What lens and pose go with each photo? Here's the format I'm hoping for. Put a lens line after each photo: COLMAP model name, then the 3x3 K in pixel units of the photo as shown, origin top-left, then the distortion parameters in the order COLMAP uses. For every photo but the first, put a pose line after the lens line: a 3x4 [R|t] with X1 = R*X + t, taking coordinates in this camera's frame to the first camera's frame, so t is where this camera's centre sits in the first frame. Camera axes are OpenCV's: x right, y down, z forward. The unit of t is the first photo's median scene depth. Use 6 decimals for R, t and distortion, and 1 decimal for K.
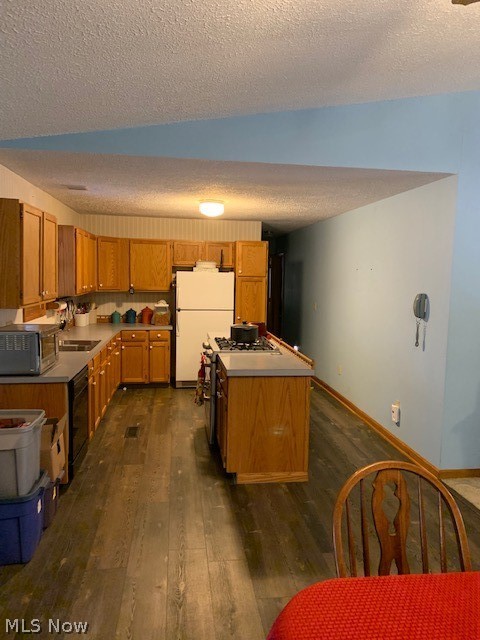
lens RADIAL K [[486.2, 0, 250.6], [0, 486.2, 316.2], [0, 0, 1]] dist [-0.002842, -0.007206]
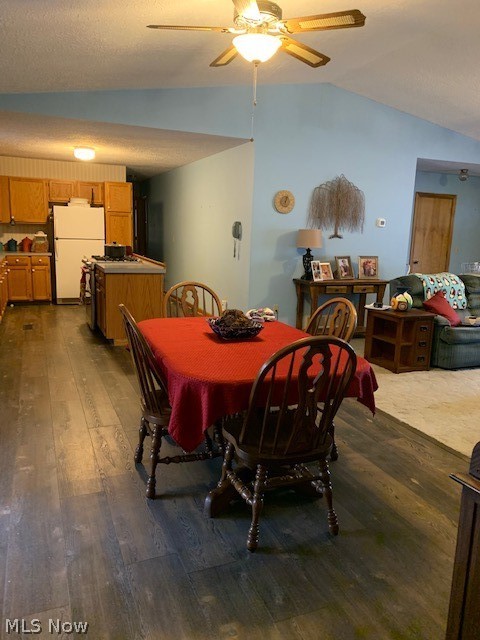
lens RADIAL K [[486.2, 0, 250.6], [0, 486.2, 316.2], [0, 0, 1]] dist [-0.002842, -0.007206]
pose [[0.965095, -0.035213, 0.259520, -0.004391], [0.009152, 0.994849, 0.100951, 0.059815], [-0.261738, -0.095052, 0.960447, -0.289156]]
